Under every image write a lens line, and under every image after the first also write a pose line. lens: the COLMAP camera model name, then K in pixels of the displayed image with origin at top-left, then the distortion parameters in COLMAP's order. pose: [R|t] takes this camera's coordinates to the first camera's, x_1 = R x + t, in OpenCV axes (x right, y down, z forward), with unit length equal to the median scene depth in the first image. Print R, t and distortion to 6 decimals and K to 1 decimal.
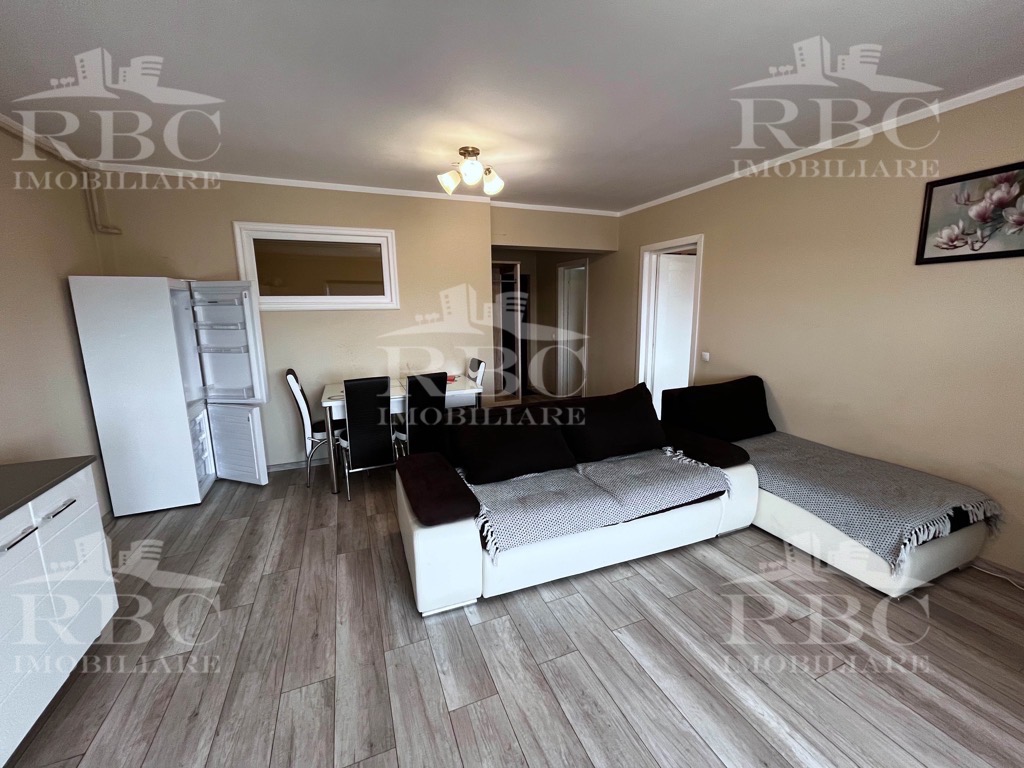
lens RADIAL K [[415.1, 0, 513.0], [0, 415.1, 382.0], [0, 0, 1]] dist [-0.004451, 0.000374]
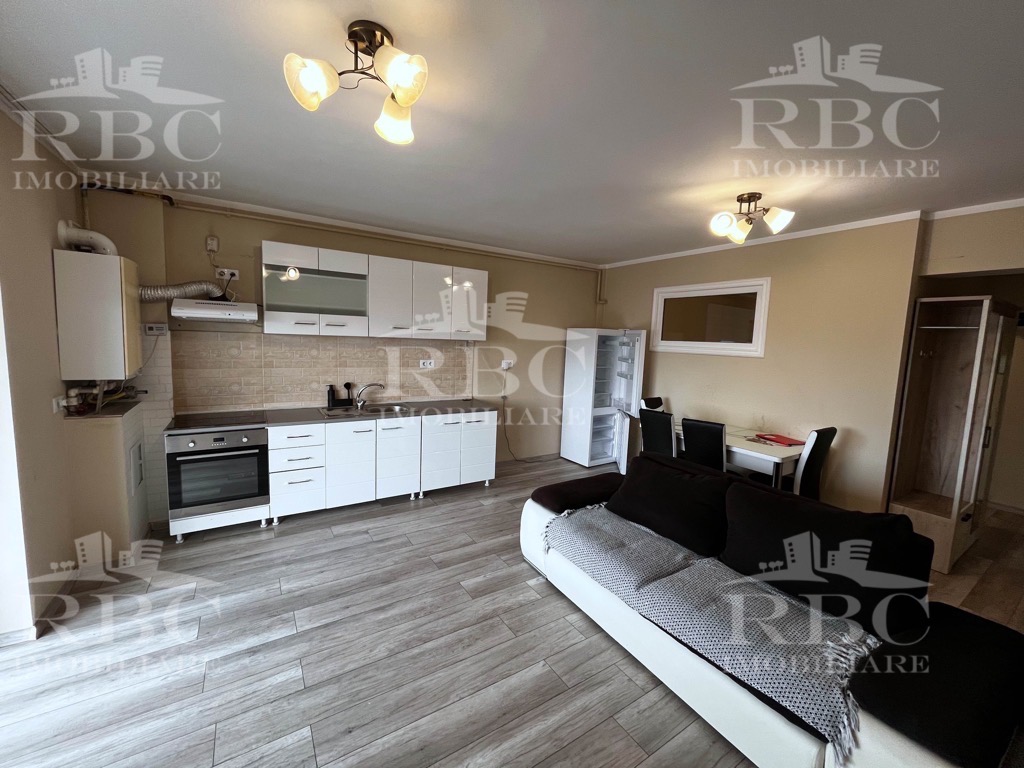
lens RADIAL K [[415.1, 0, 514.4], [0, 415.1, 382.2], [0, 0, 1]] dist [-0.004451, 0.000374]
pose [[0.173976, 0.126762, -0.976557, 0.986736], [-0.214389, 0.972769, 0.088076, -0.145455], [0.961129, 0.194040, 0.196415, 0.483061]]
